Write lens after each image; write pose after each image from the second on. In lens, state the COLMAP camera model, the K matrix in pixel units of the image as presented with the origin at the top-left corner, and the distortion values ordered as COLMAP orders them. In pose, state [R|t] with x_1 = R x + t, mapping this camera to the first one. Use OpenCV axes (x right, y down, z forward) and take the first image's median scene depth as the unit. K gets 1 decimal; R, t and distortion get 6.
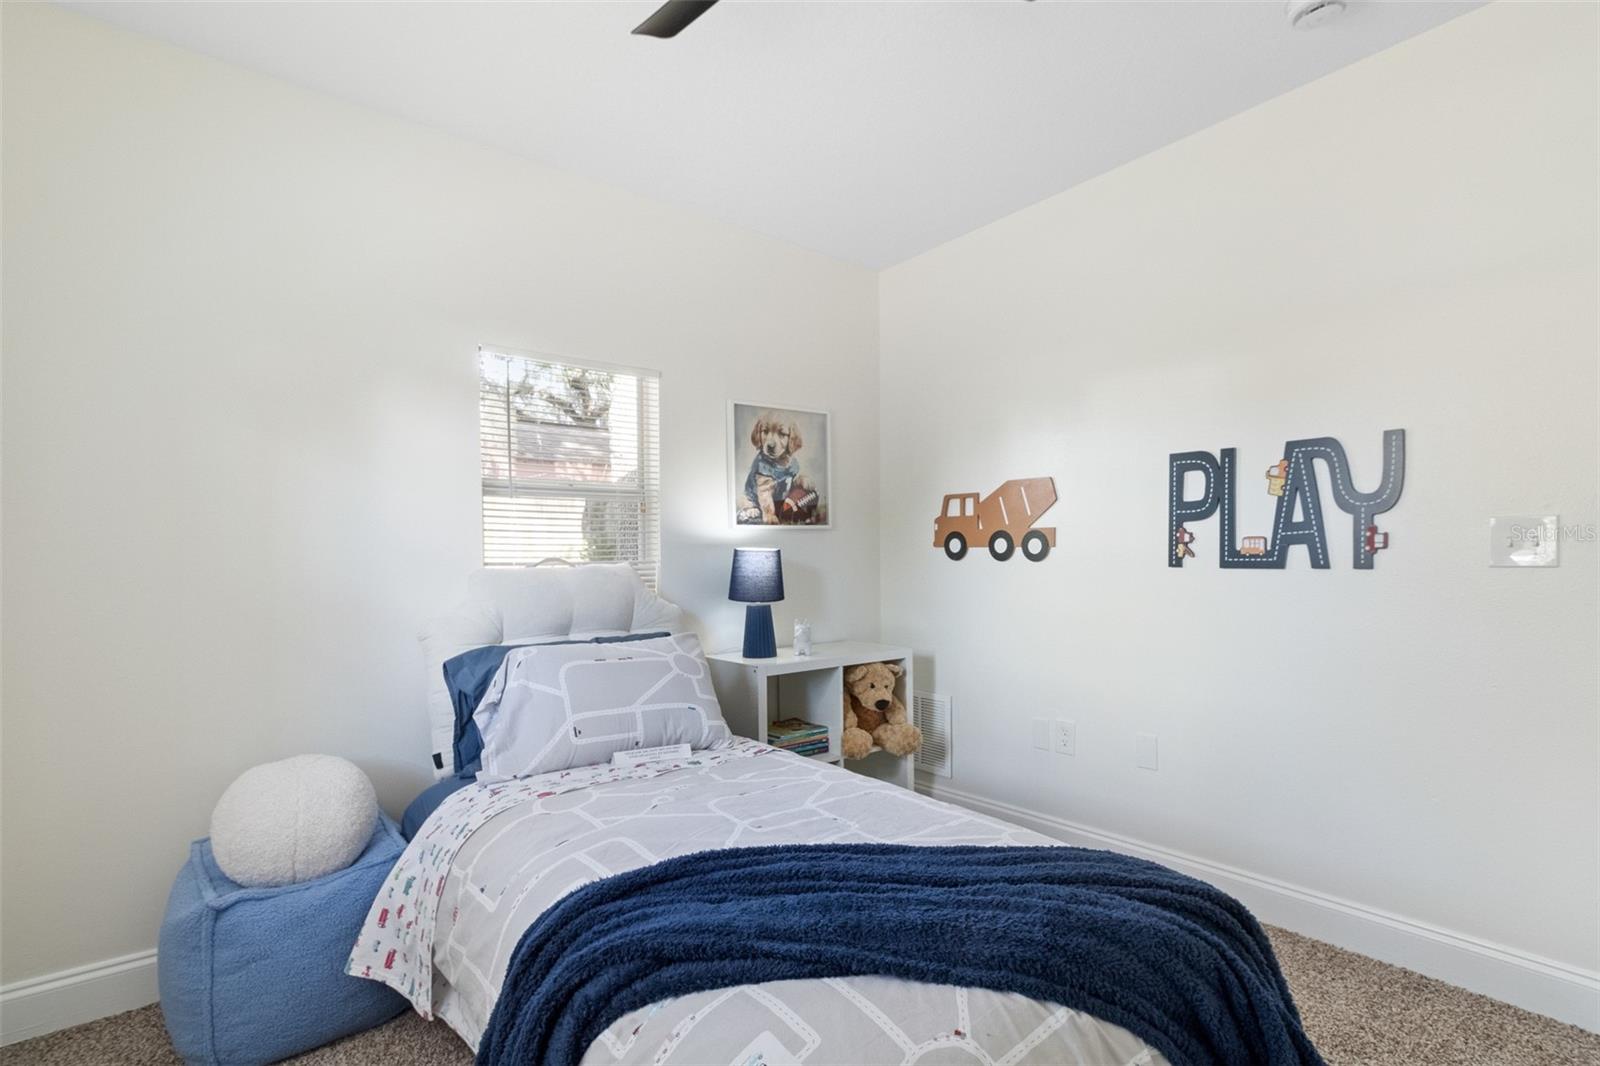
lens RADIAL K [[748.4, 0, 840.0], [0, 748.4, 553.2], [0, 0, 1]] dist [0.003752, 0.001555]
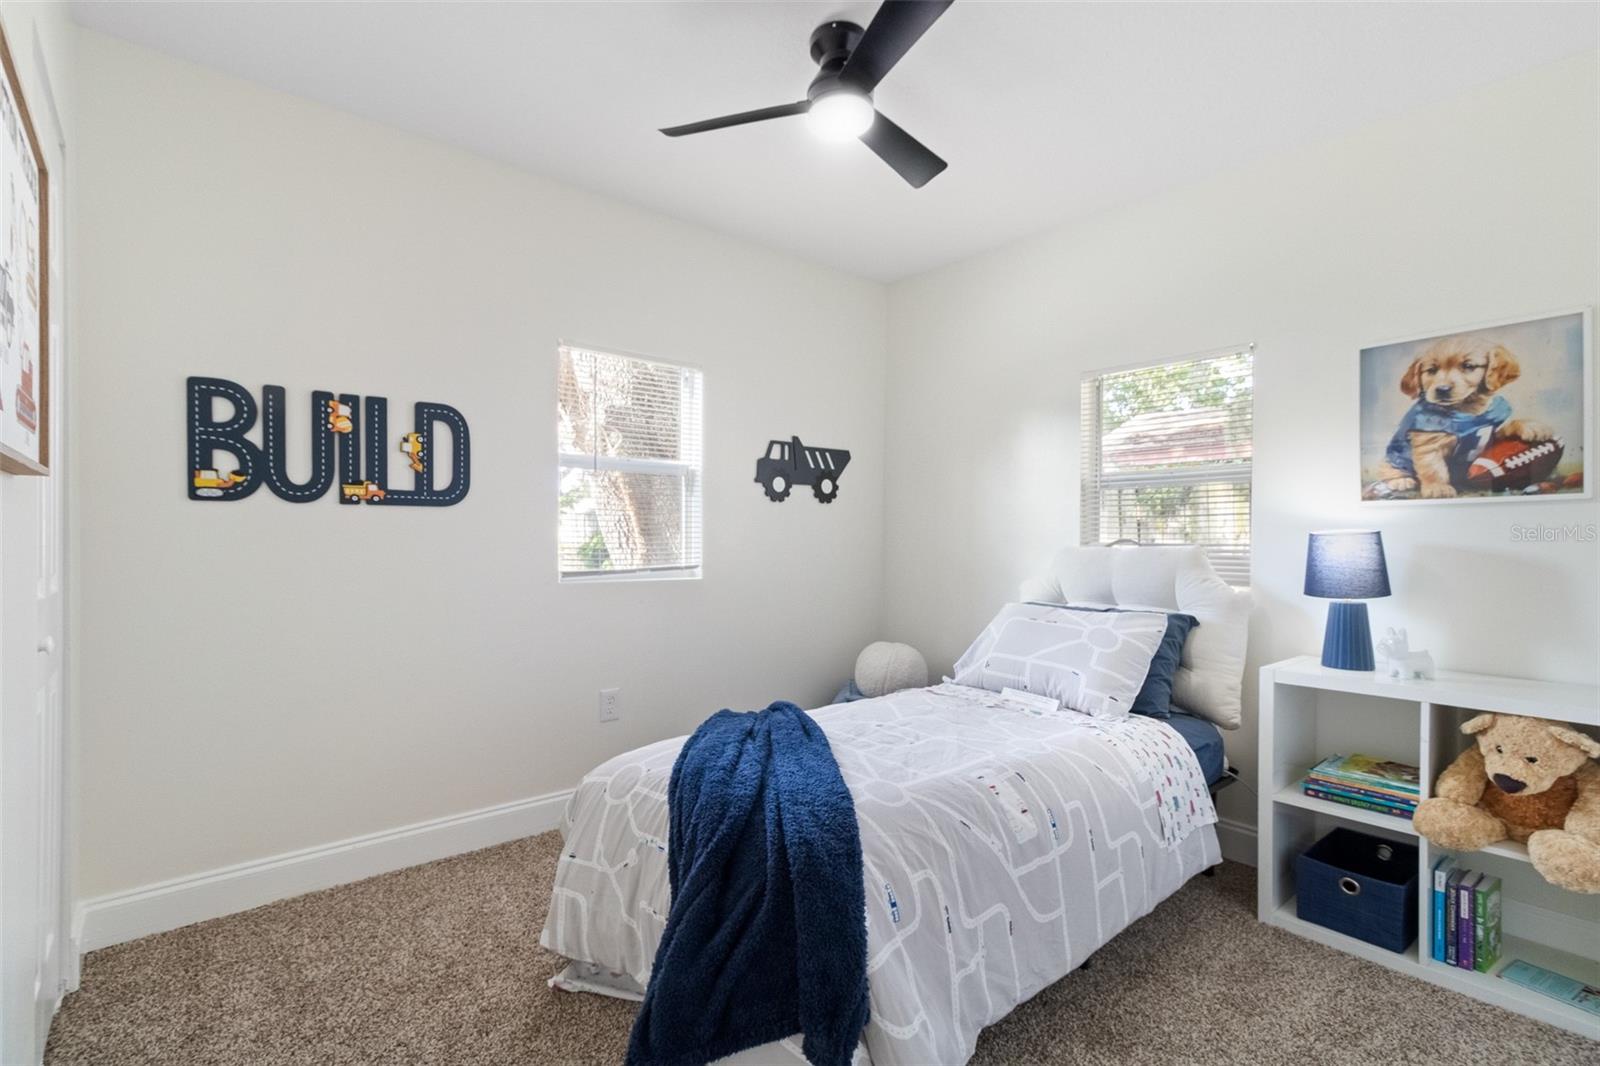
lens RADIAL K [[748.4, 0, 804.2], [0, 748.4, 531.6], [0, 0, 1]] dist [0.003752, 0.001555]
pose [[0.038277, 0.009776, -0.999219, 0.607189], [0.000940, 0.999951, 0.009820, -0.013546], [0.999267, -0.001315, 0.038266, 0.358450]]
